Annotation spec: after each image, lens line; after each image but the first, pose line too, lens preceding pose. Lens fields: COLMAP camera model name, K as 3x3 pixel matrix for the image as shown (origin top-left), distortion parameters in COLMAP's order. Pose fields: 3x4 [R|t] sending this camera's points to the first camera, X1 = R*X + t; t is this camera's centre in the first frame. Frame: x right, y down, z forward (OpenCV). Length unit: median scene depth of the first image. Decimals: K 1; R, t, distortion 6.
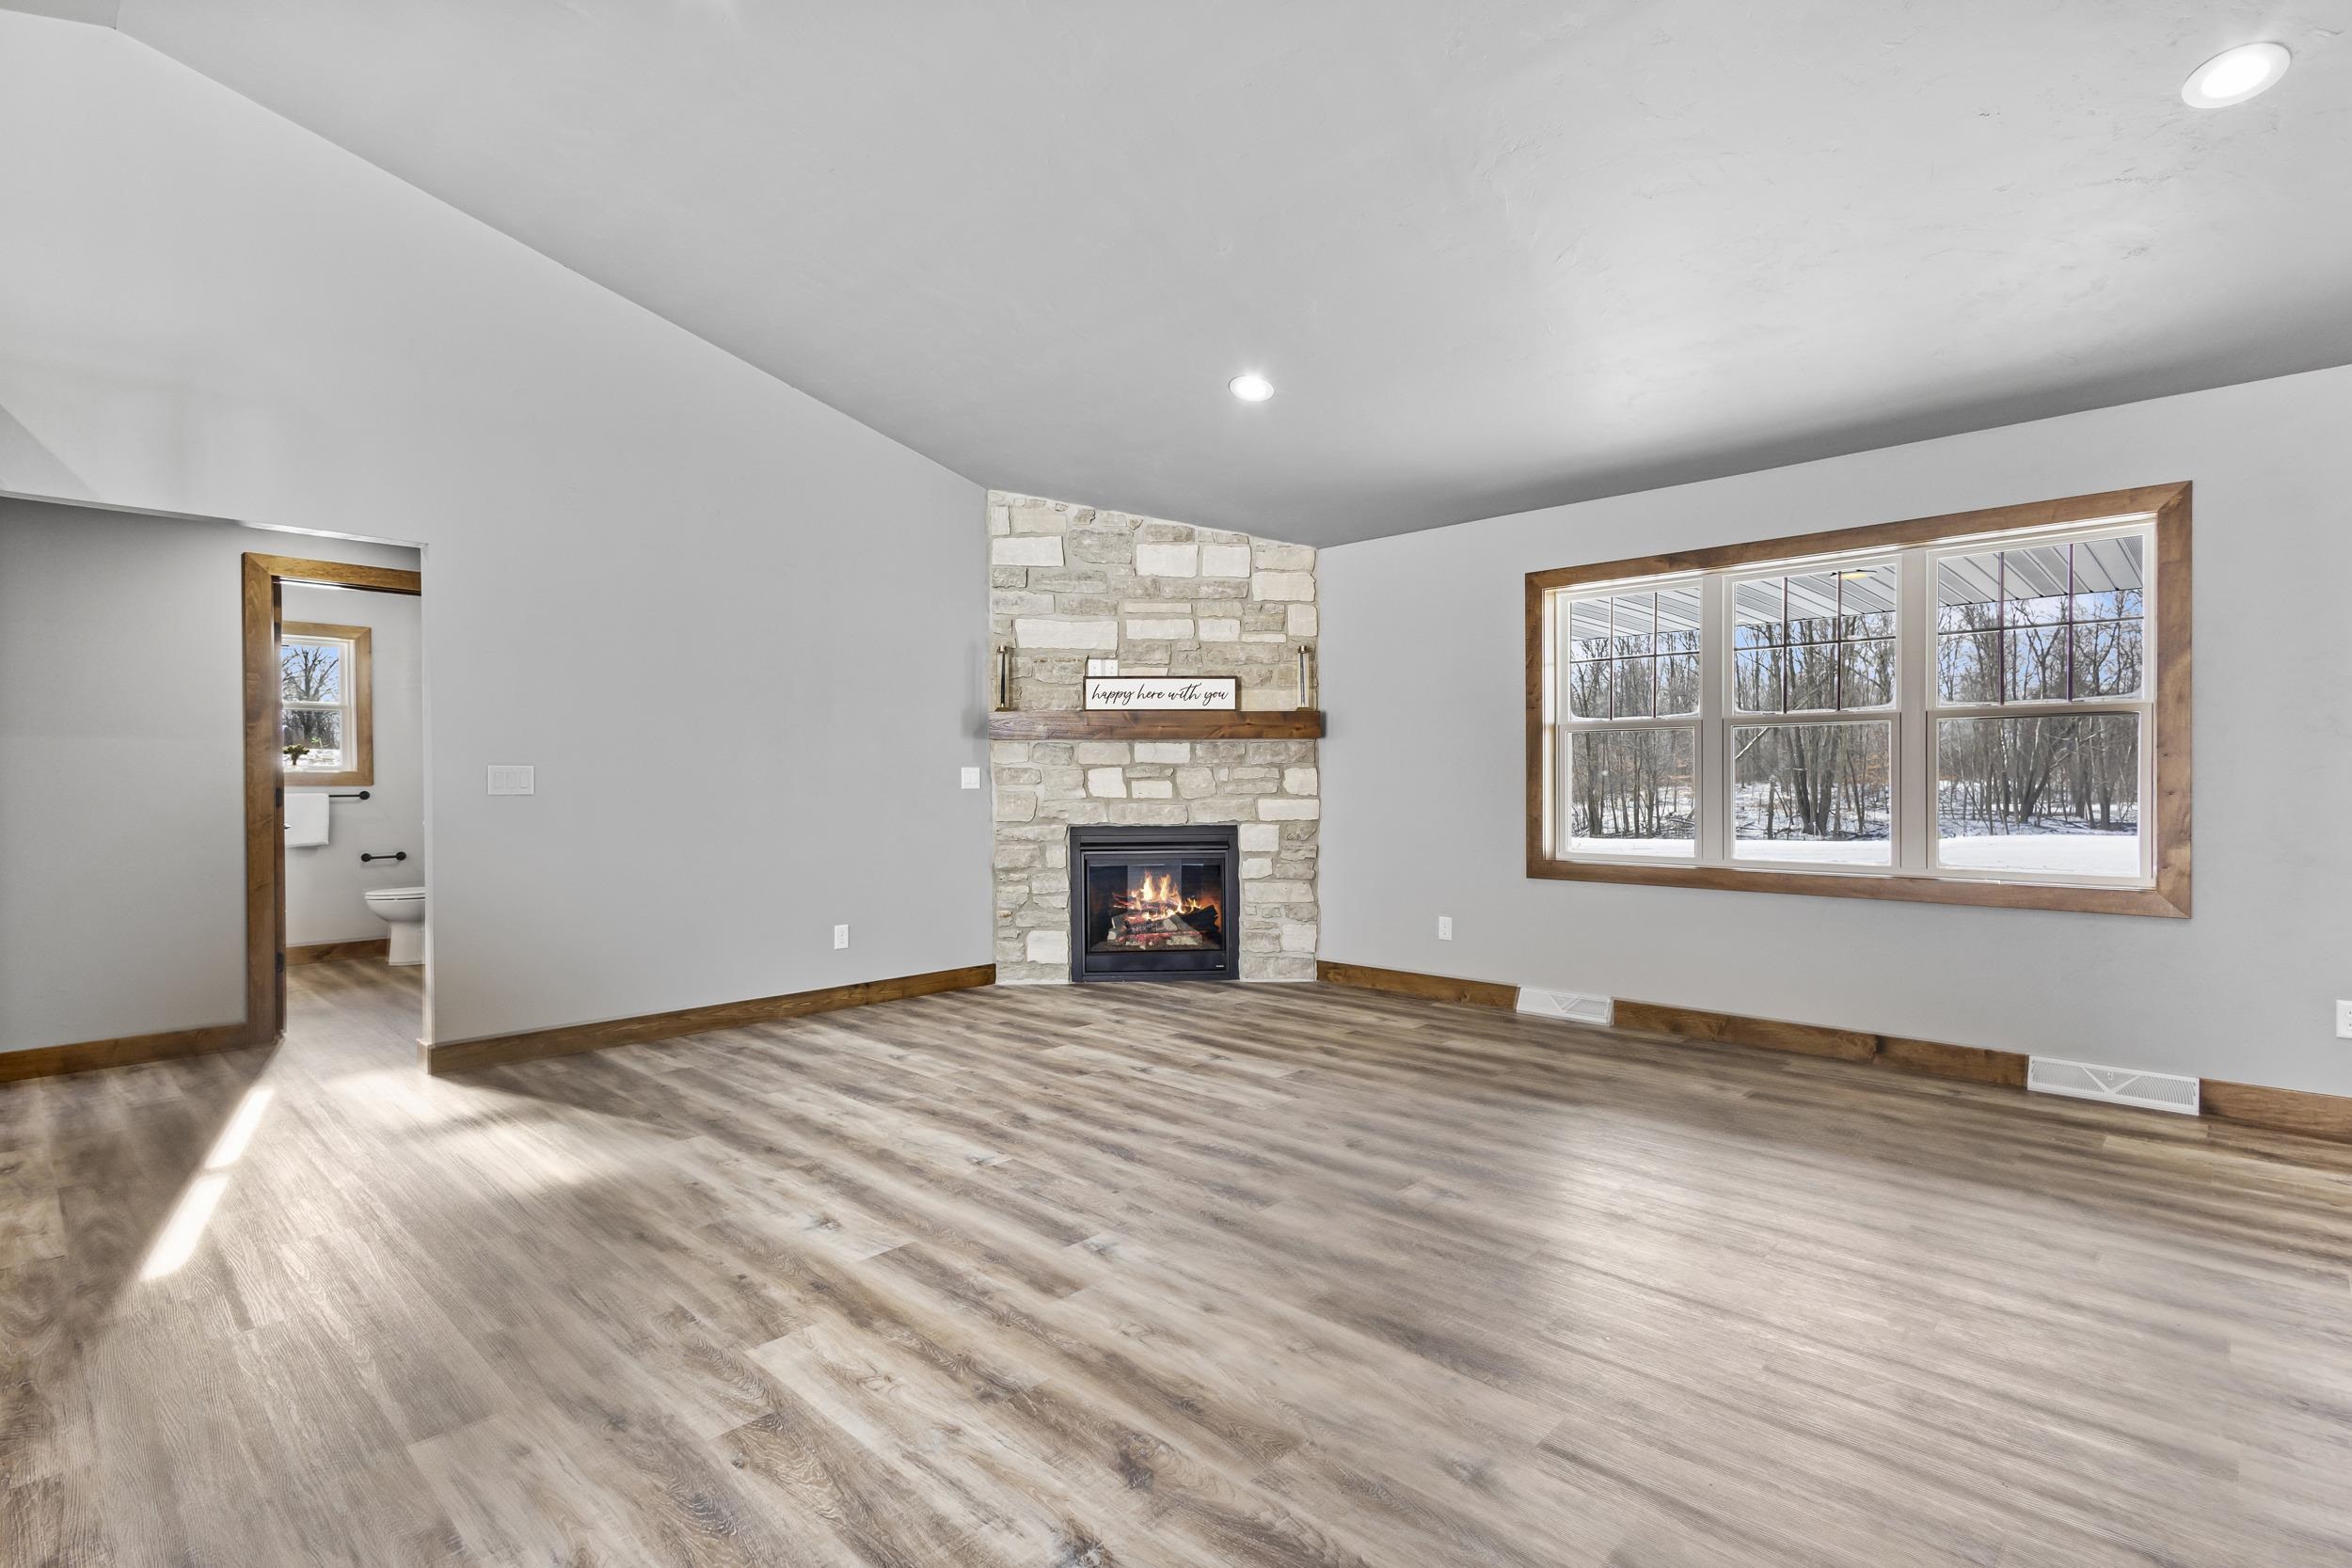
lens RADIAL K [[1122.6, 0, 1171.7], [0, 1122.6, 789.9], [0, 0, 1]] dist [0.004027, 0.000147]
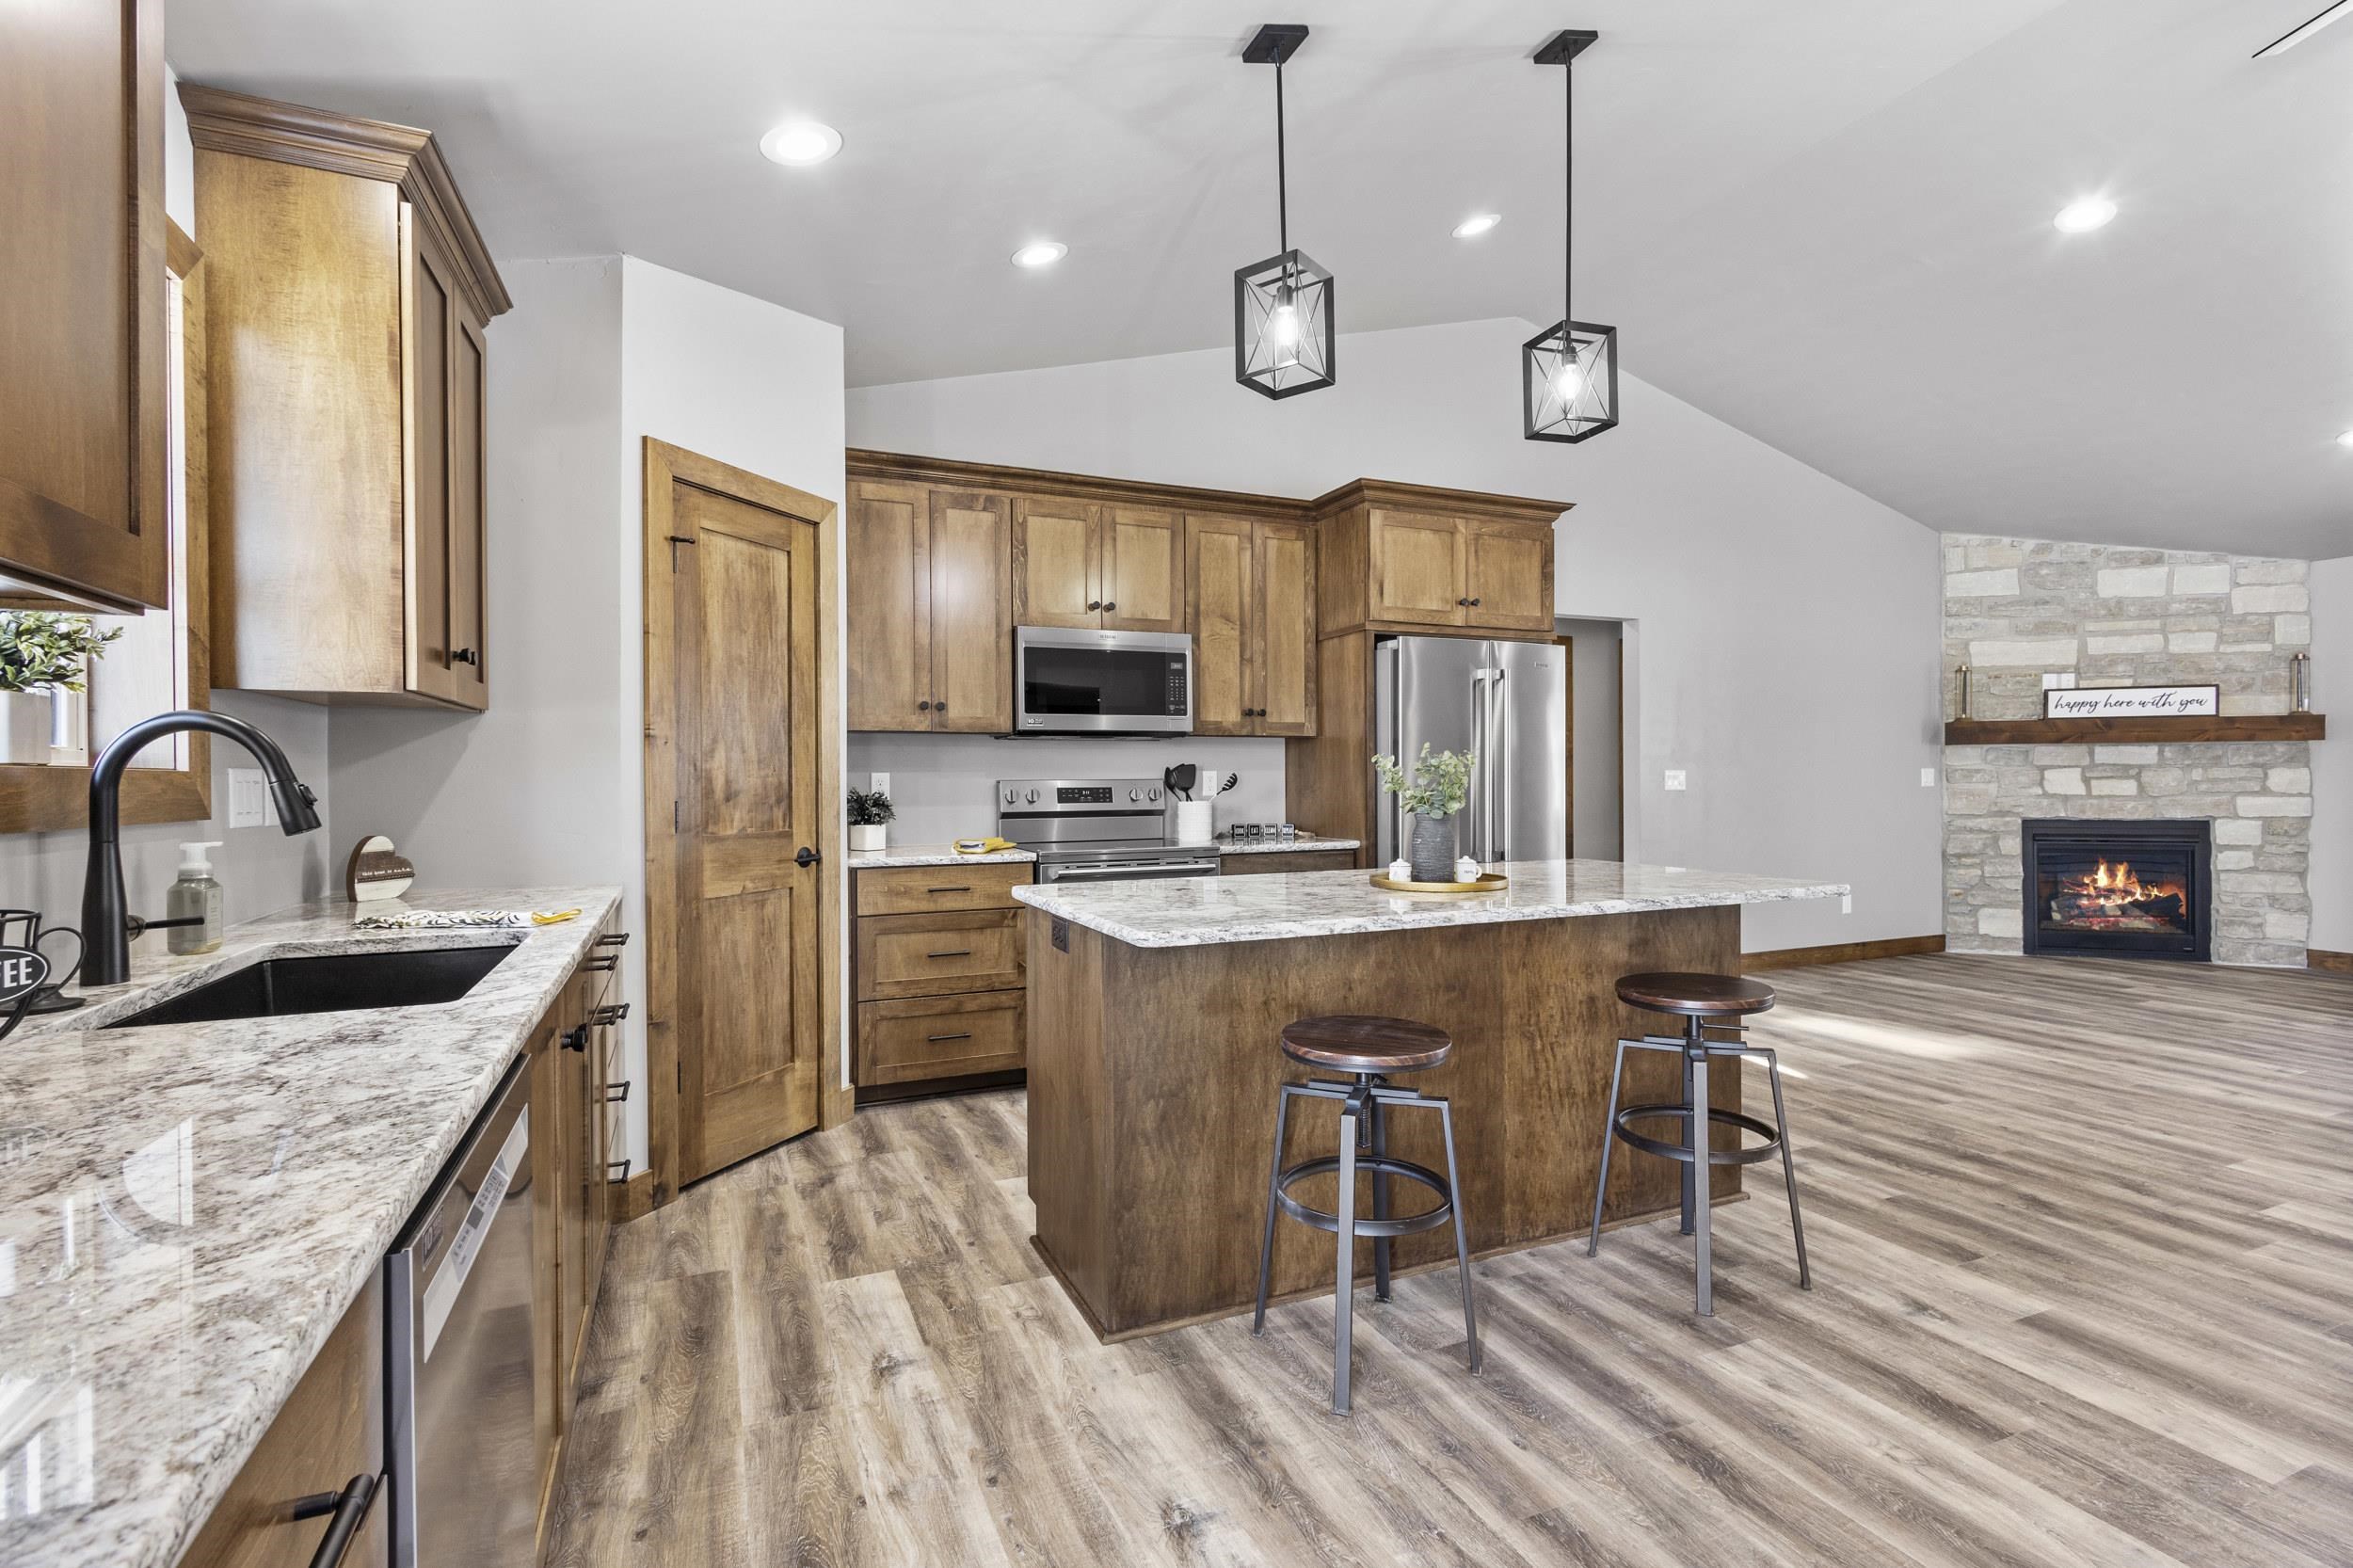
lens RADIAL K [[1078.0, 0, 1164.3], [0, 1078.0, 781.7], [0, 0, 1]] dist [0.019400, -0.008917]
pose [[0.923542, 0.001803, -0.383493, -0.478712], [-0.002263, 0.999997, -0.000749, -0.003234], [0.383491, 0.001559, 0.923543, -0.370398]]
